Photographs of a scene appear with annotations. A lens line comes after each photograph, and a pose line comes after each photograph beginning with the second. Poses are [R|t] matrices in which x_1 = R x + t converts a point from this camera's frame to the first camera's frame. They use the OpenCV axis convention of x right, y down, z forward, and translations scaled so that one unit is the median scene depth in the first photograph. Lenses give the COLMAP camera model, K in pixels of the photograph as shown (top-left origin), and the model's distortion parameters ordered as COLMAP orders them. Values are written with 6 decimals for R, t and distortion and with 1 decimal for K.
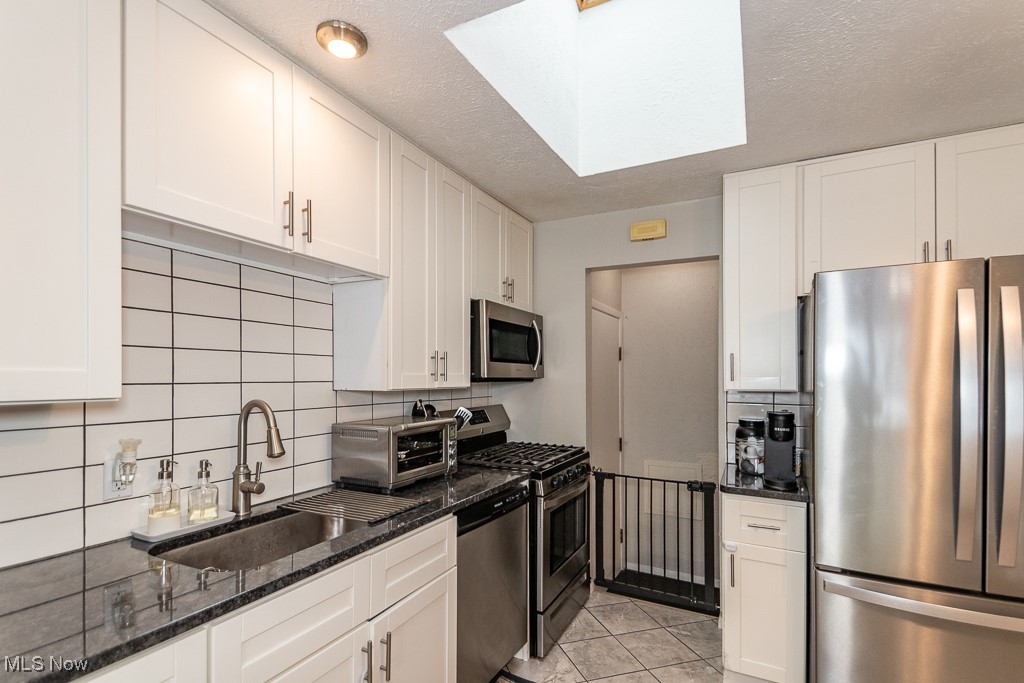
lens RADIAL K [[487.2, 0, 508.8], [0, 487.2, 374.6], [0, 0, 1]] dist [0.022456, -0.000232]
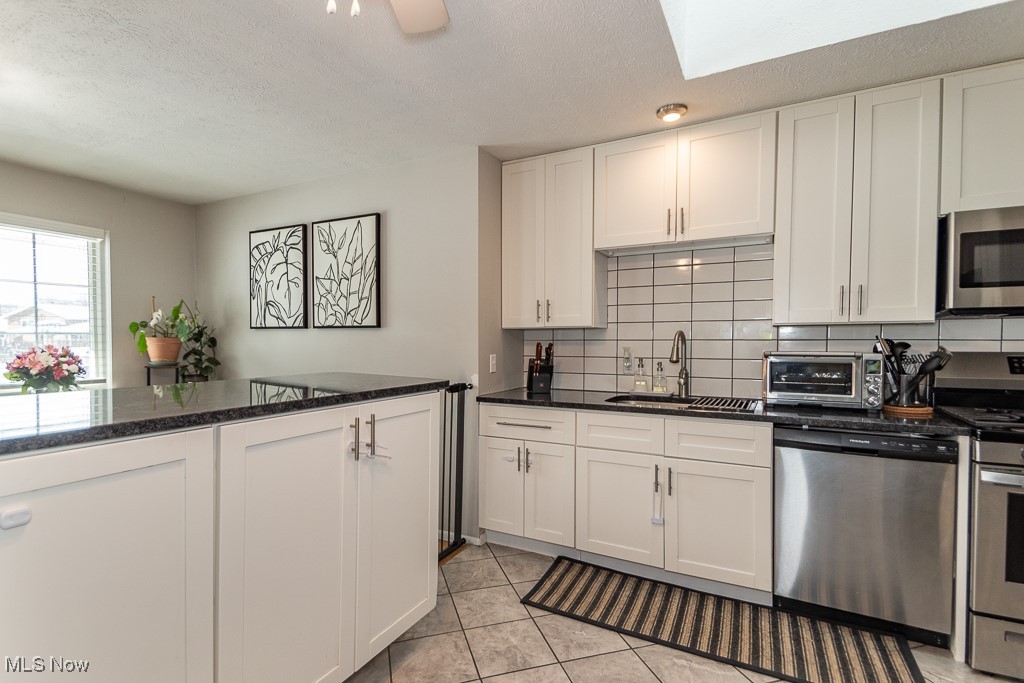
lens RADIAL K [[479.9, 0, 509.4], [0, 479.9, 353.5], [0, 0, 1]] dist [0.014537, -0.000161]
pose [[-0.007848, 0.032769, -0.999432, 0.809865], [0.009978, 0.999416, 0.032690, 0.048825], [0.999919, -0.009716, -0.008170, 0.280463]]
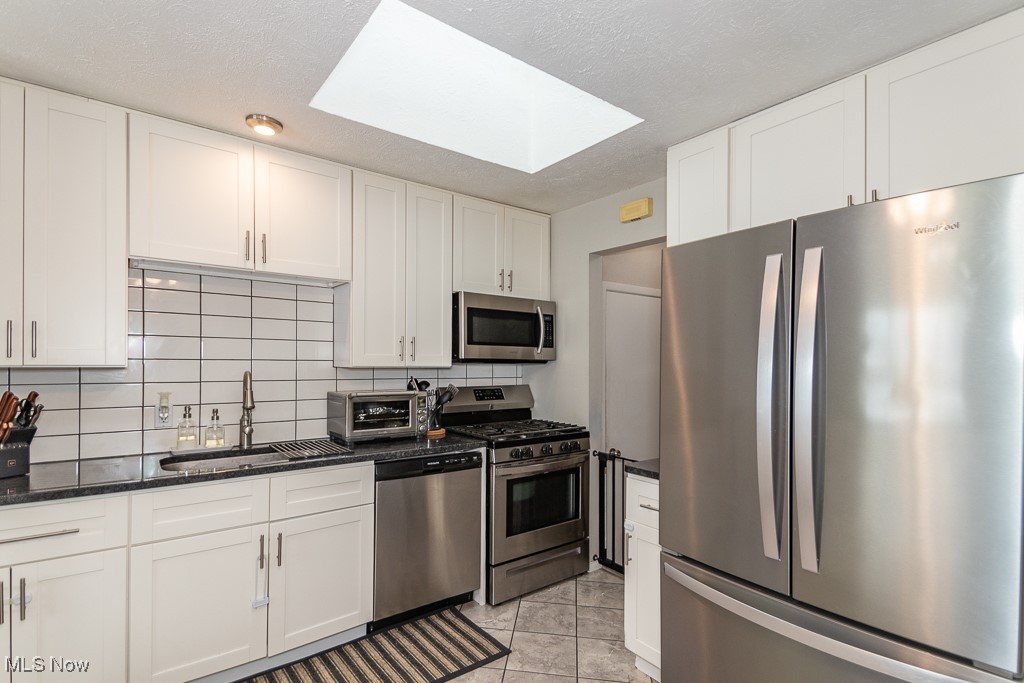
lens RADIAL K [[484.3, 0, 510.2], [0, 484.3, 363.2], [0, 0, 1]] dist [0.009056, -0.000240]
pose [[0.903621, 0.004778, -0.428305, 0.575077], [-0.003605, 0.999987, 0.003550, 0.013447], [0.428317, -0.001664, 0.903627, 0.005748]]
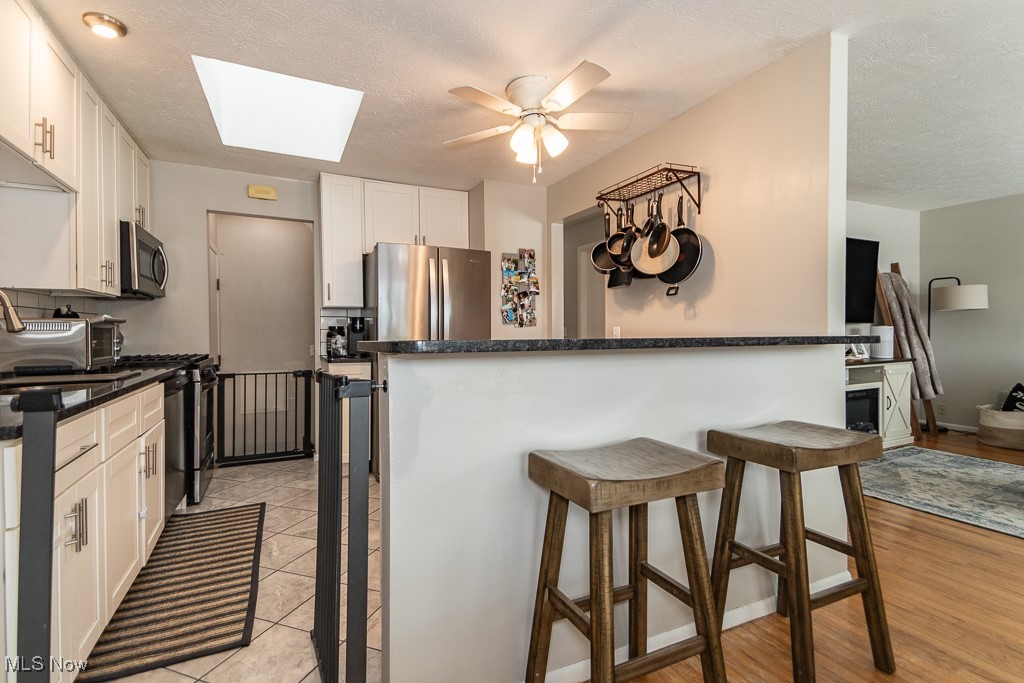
lens RADIAL K [[468.6, 0, 500.8], [0, 468.6, 337.0], [0, 0, 1]] dist [0.002591, -0.000041]
pose [[0.613936, -0.014546, 0.789221, -0.424858], [-0.002422, 0.999791, 0.020311, 0.100542], [-0.789352, -0.014381, 0.613773, -0.416481]]
